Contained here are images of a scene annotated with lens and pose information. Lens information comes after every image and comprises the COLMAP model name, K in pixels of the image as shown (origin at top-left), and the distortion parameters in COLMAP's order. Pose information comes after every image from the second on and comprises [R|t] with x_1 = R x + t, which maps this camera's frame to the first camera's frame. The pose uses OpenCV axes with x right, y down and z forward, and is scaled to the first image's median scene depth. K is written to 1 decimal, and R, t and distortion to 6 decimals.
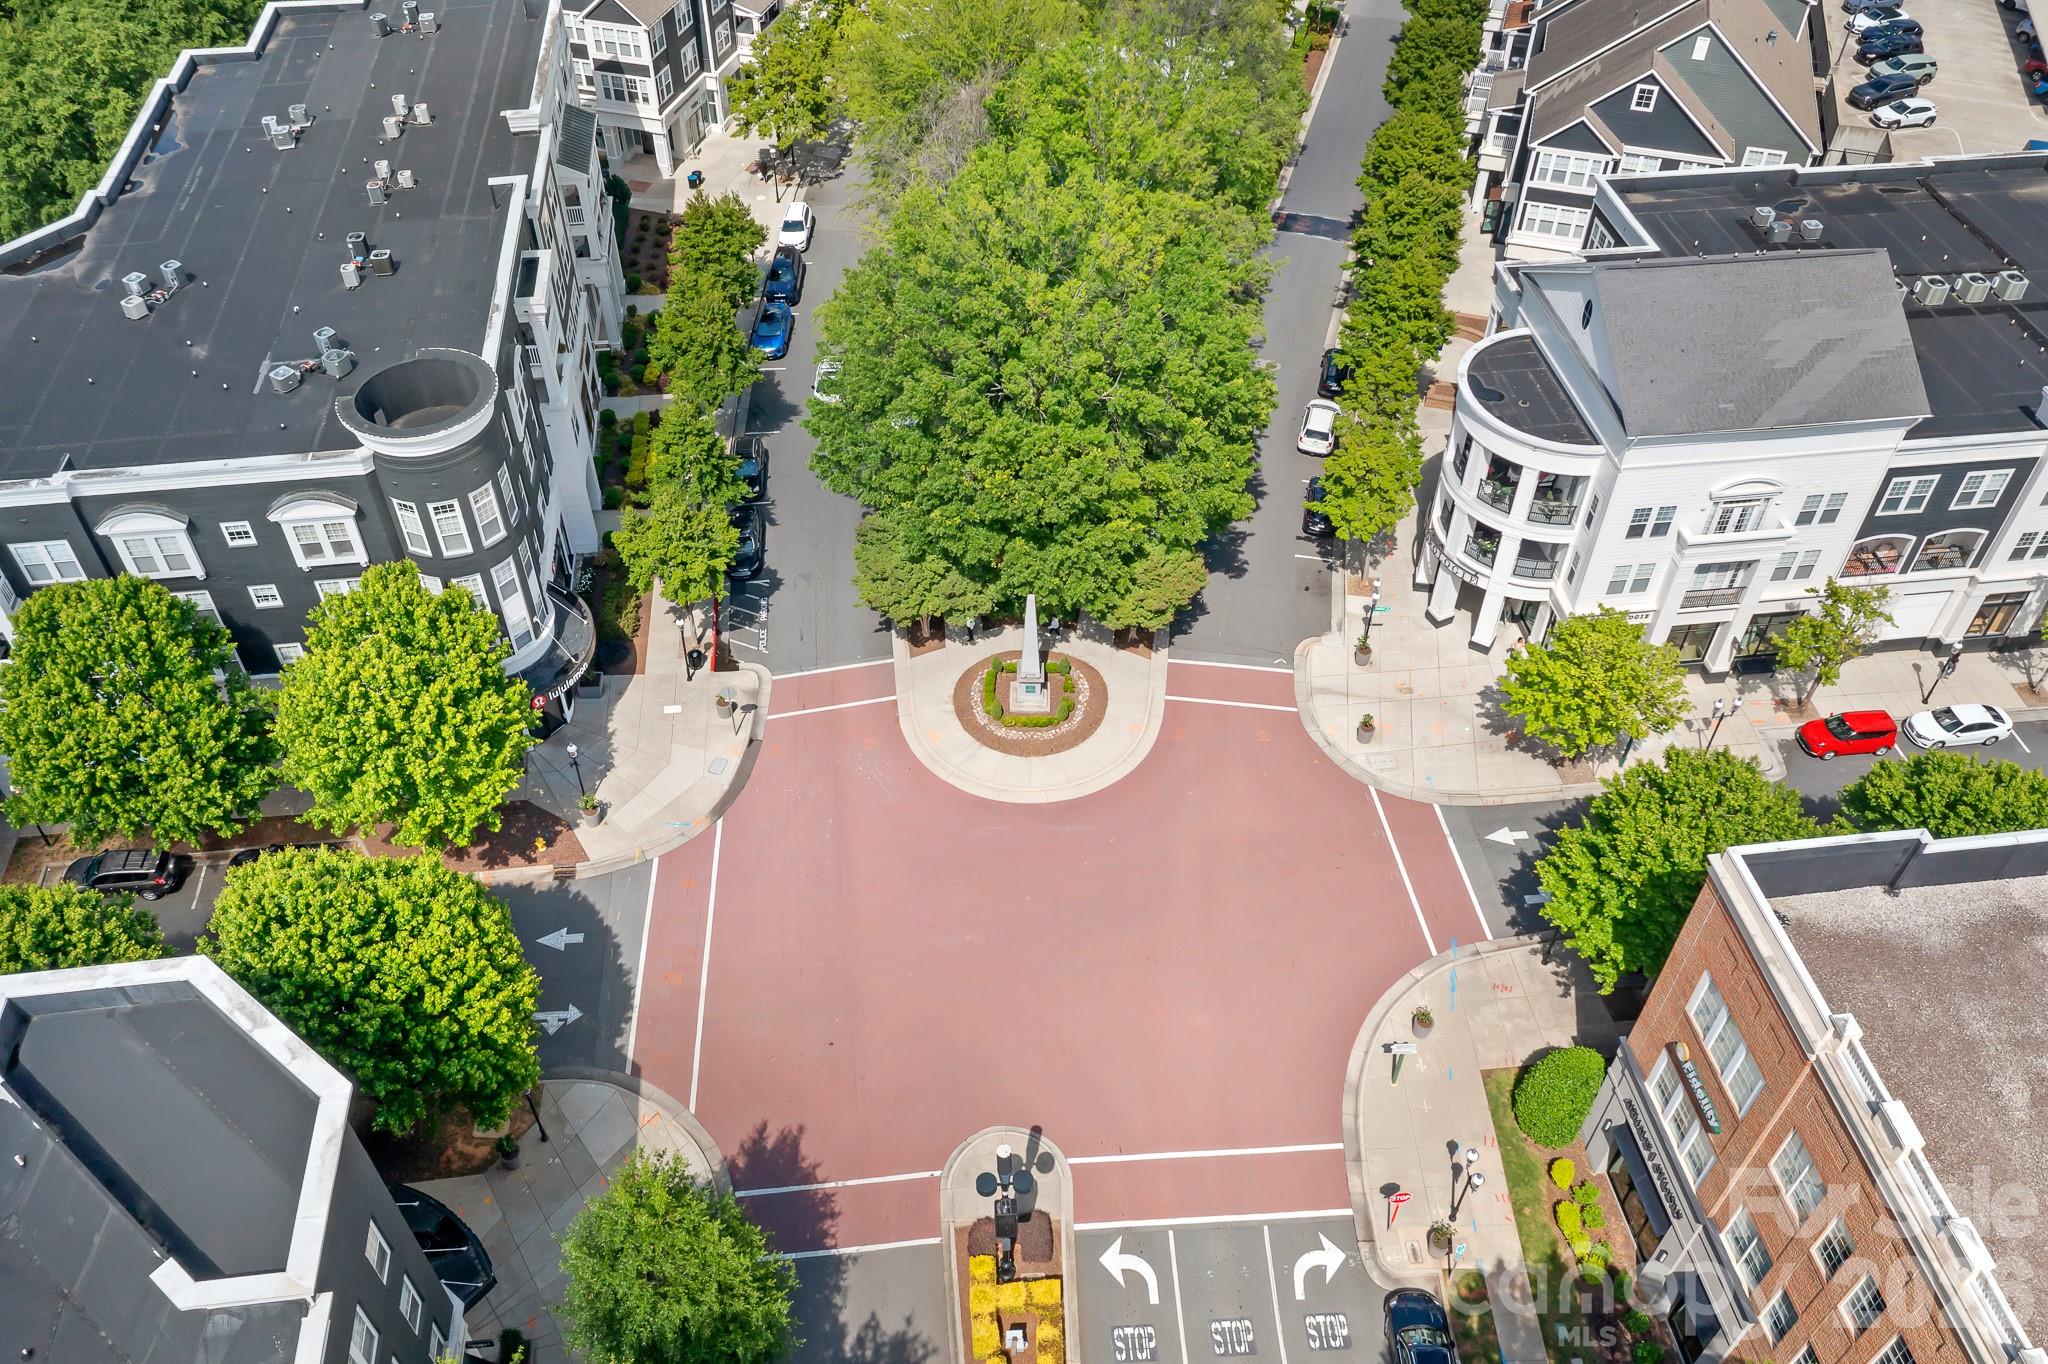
lens RADIAL K [[1611.4, 0, 1024.0], [0, 1611.4, 682.0], [0, 0, 1]] dist [-0.011521, 0.002718]
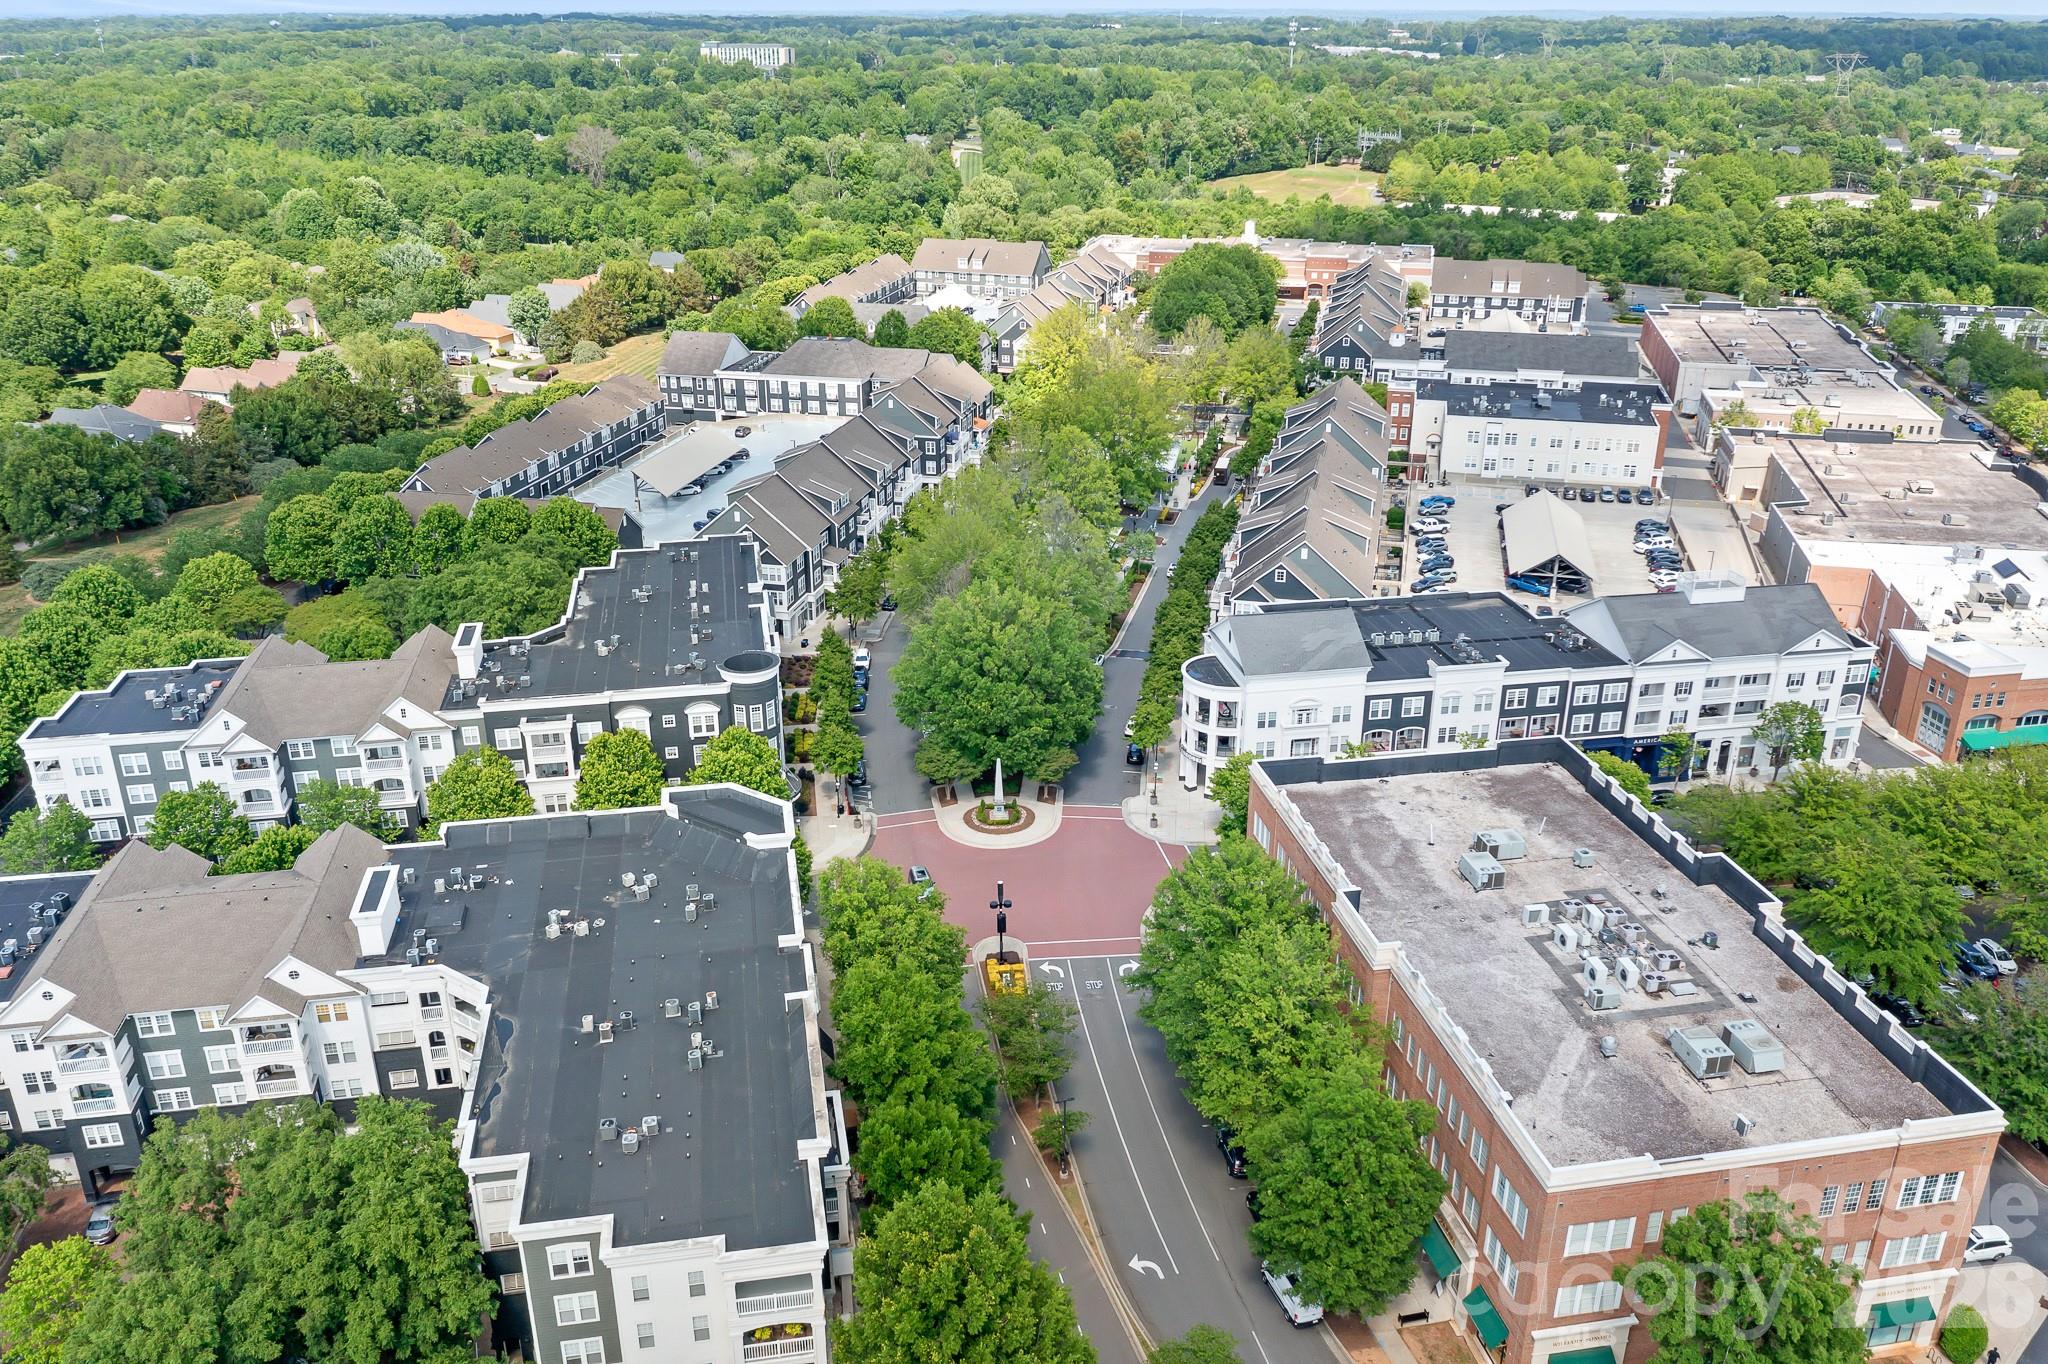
lens RADIAL K [[1611.4, 0, 1024.0], [0, 1611.4, 682.0], [0, 0, 1]] dist [-0.011521, 0.002718]
pose [[0.998514, -0.025812, 0.047991, -0.061434], [0.042054, 0.925083, -0.377430, 0.656455], [-0.034653, 0.378887, 0.924794, -1.059704]]
